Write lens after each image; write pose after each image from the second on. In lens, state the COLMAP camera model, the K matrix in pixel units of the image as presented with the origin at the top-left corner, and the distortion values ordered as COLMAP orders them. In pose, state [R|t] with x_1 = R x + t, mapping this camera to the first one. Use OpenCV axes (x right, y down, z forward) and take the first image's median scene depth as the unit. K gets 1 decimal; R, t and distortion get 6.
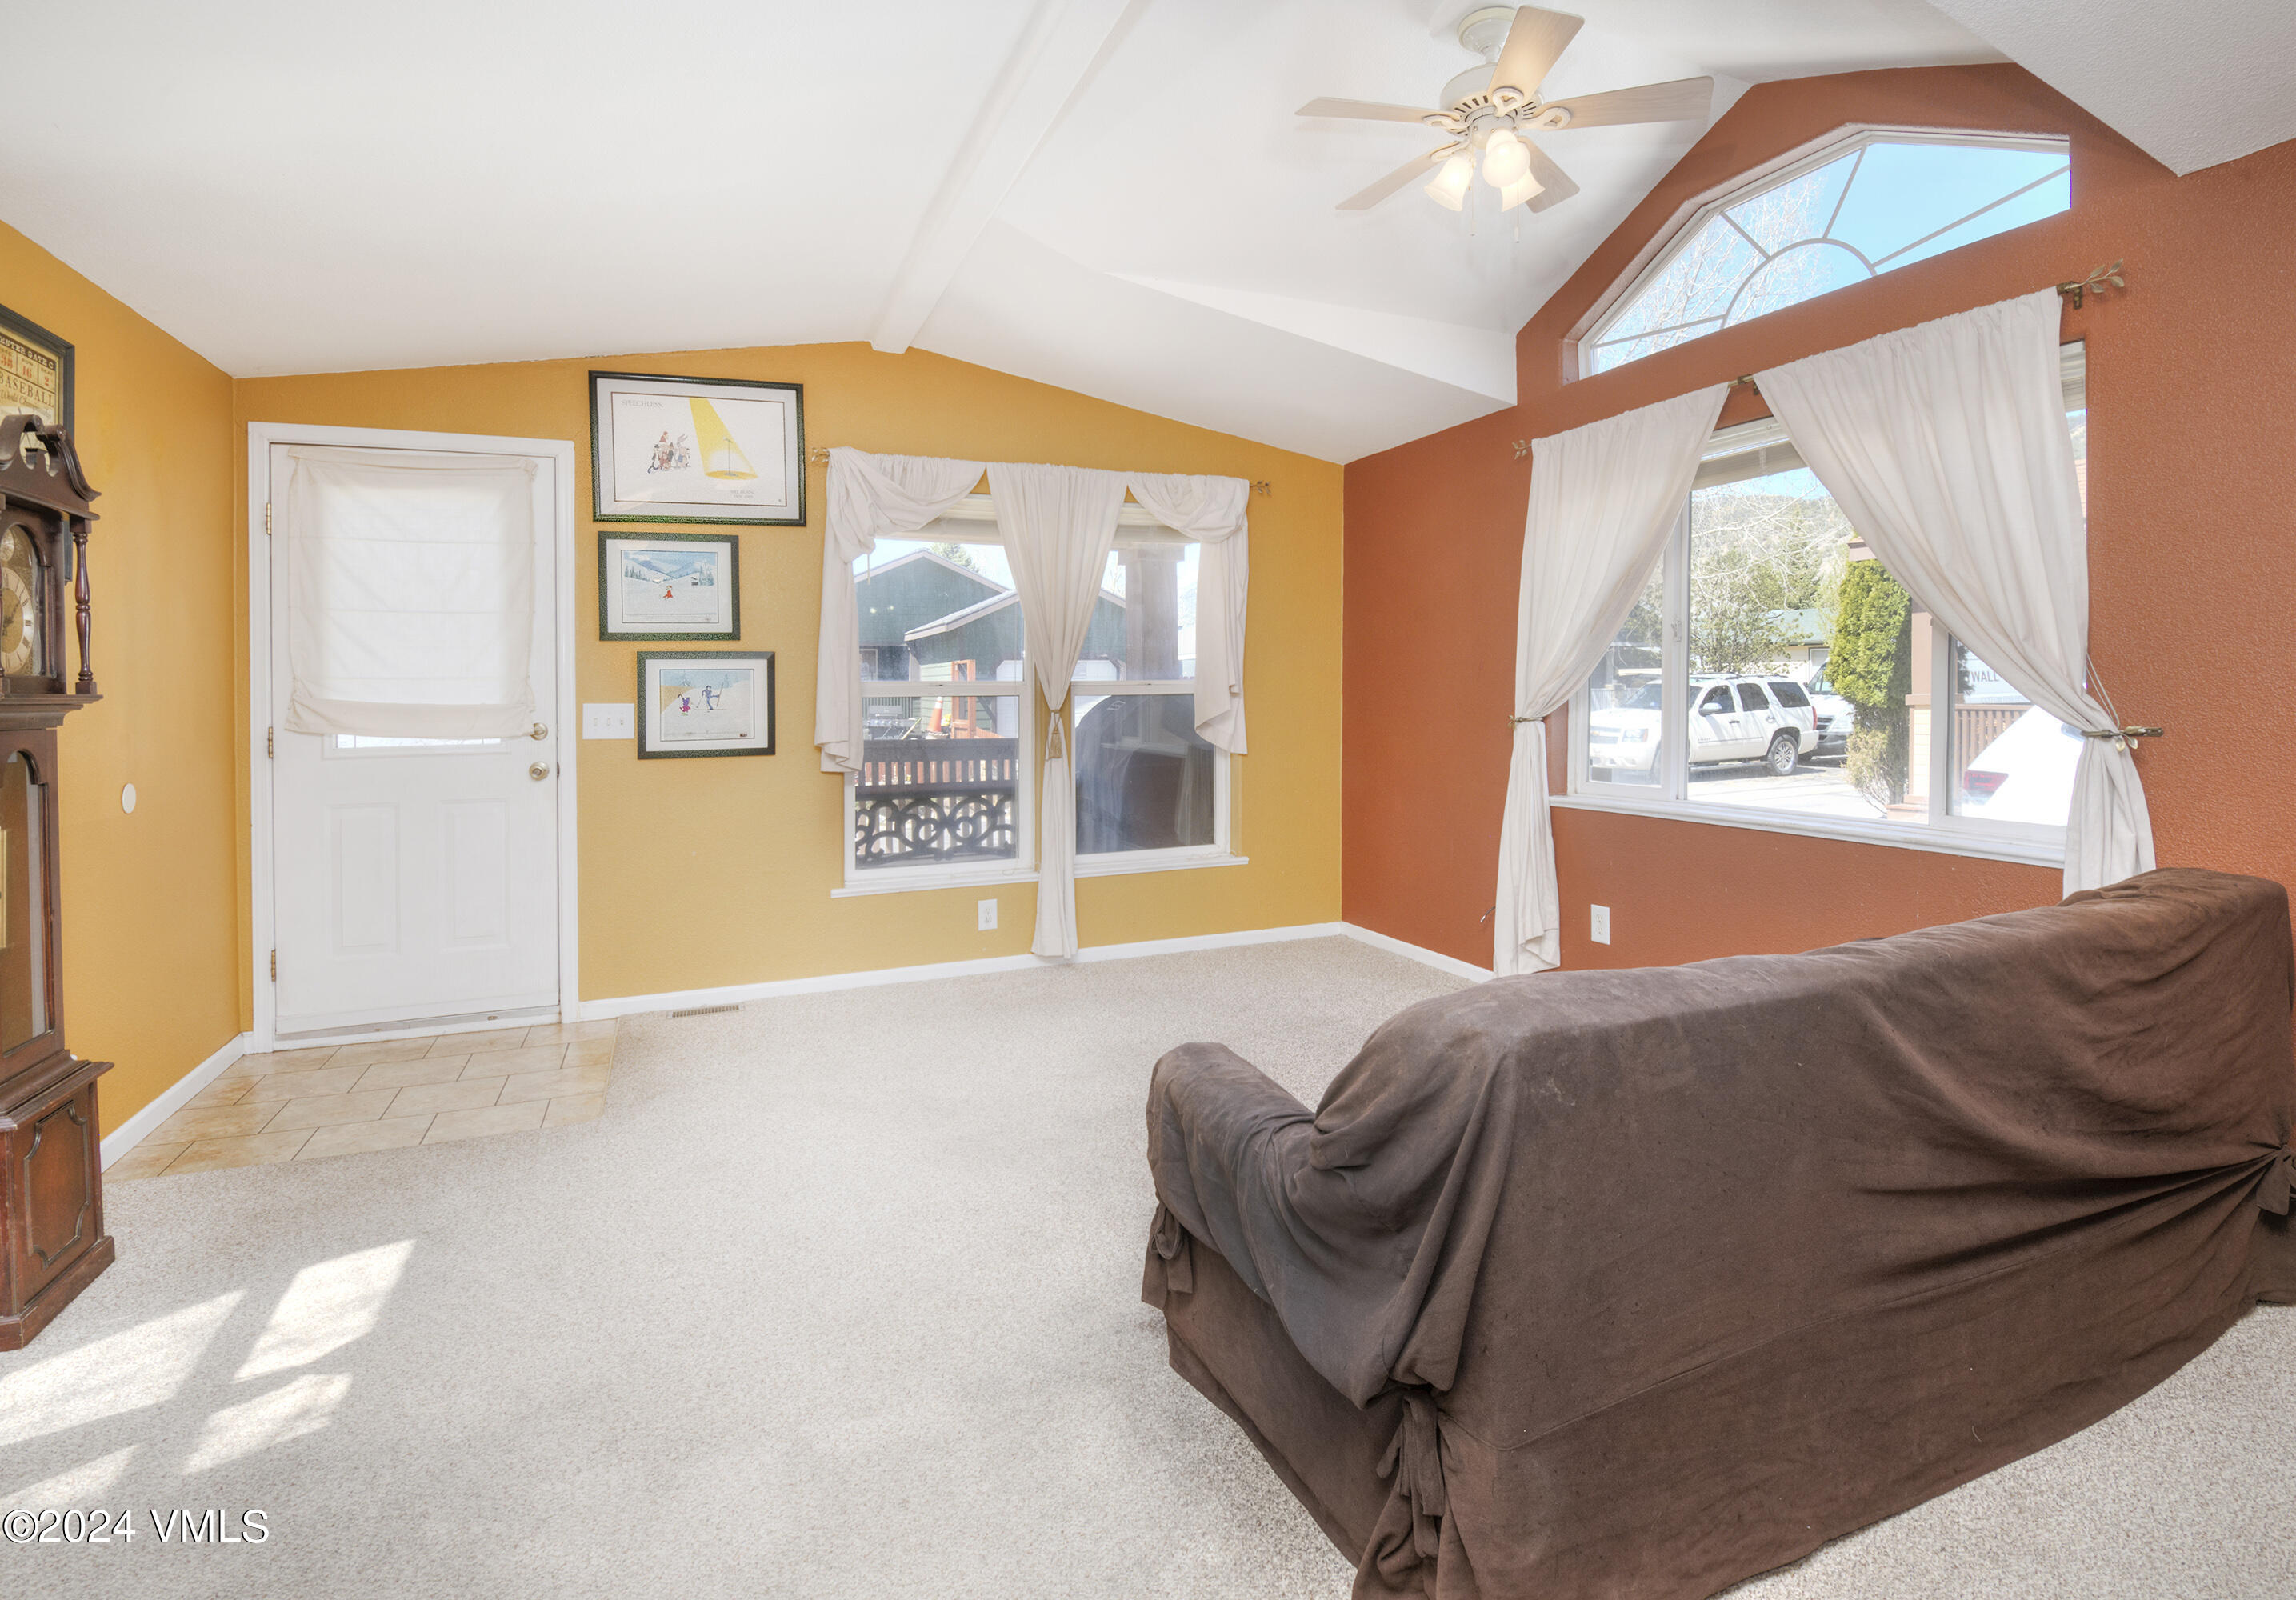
lens RADIAL K [[1130.7, 0, 1185.6], [0, 1130.7, 697.6], [0, 0, 1]] dist [-0.005284, -0.000871]
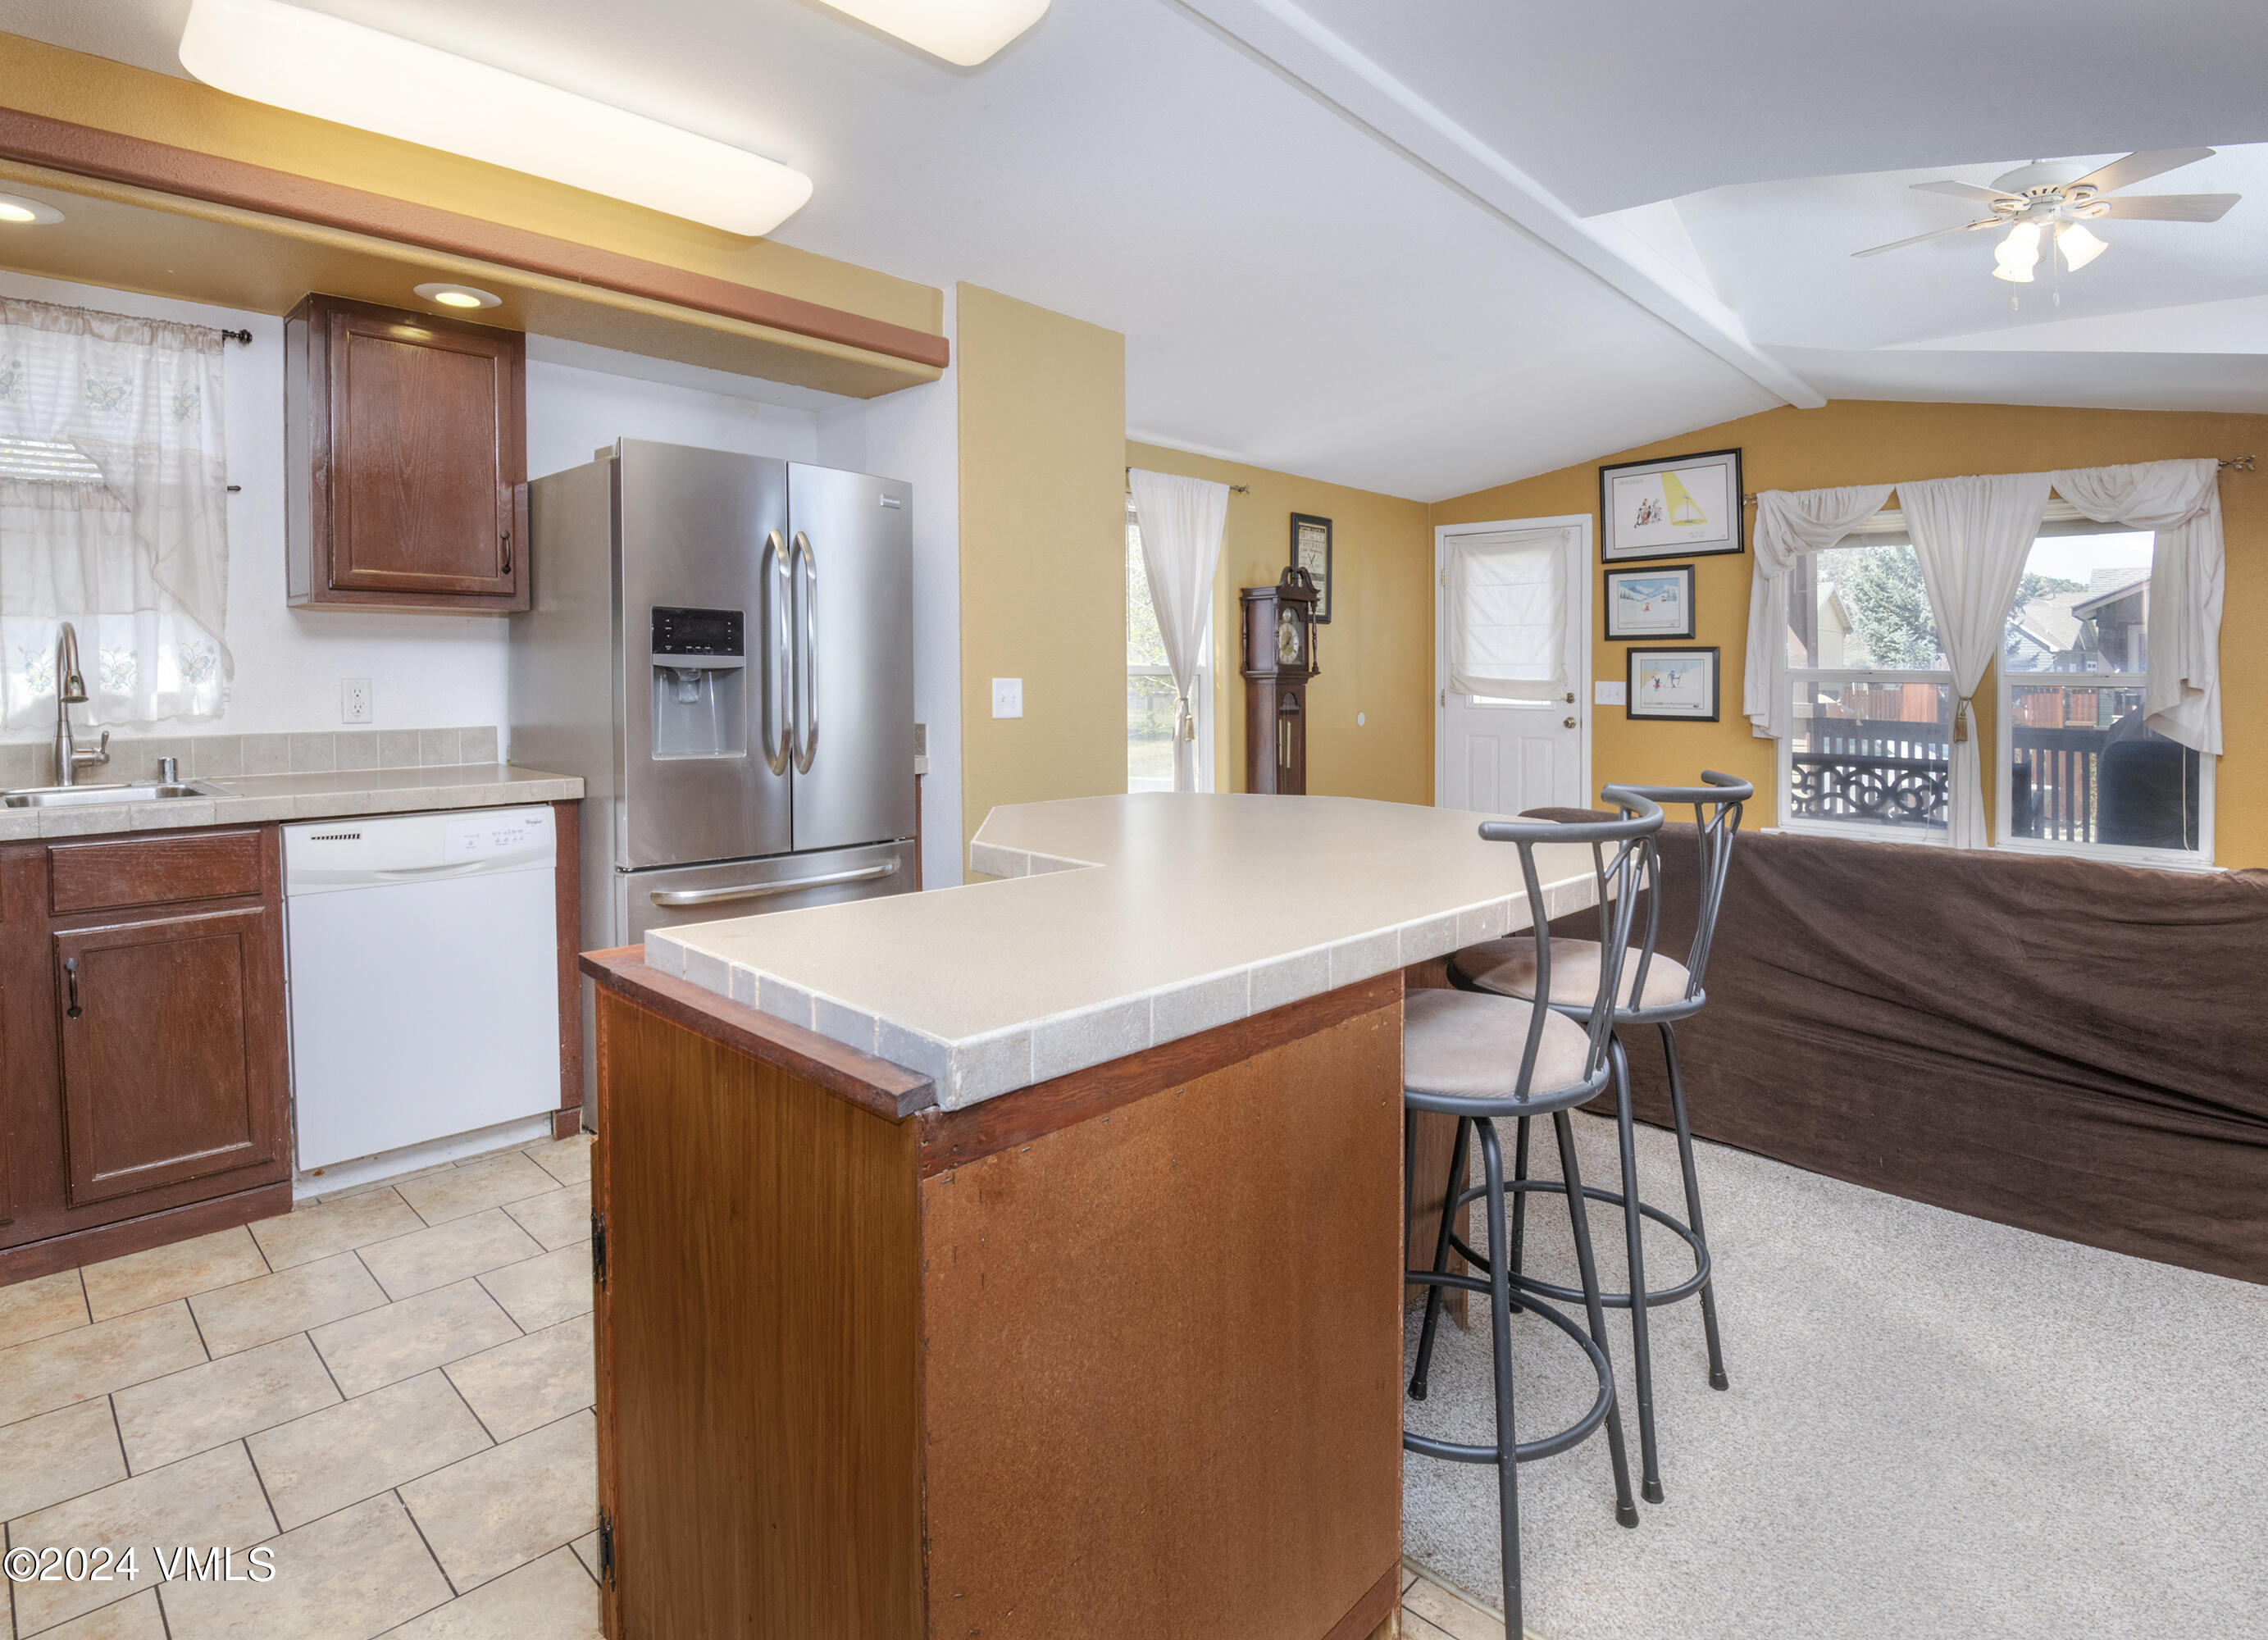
lens RADIAL K [[1197.9, 0, 1145.0], [0, 1197.9, 824.4], [0, 0, 1]] dist [0.004442, -0.001134]
pose [[0.416016, 0.131495, -0.899800, 0.710513], [-0.021052, 0.990617, 0.135034, -0.009130], [0.909114, -0.037234, 0.414881, -0.259742]]
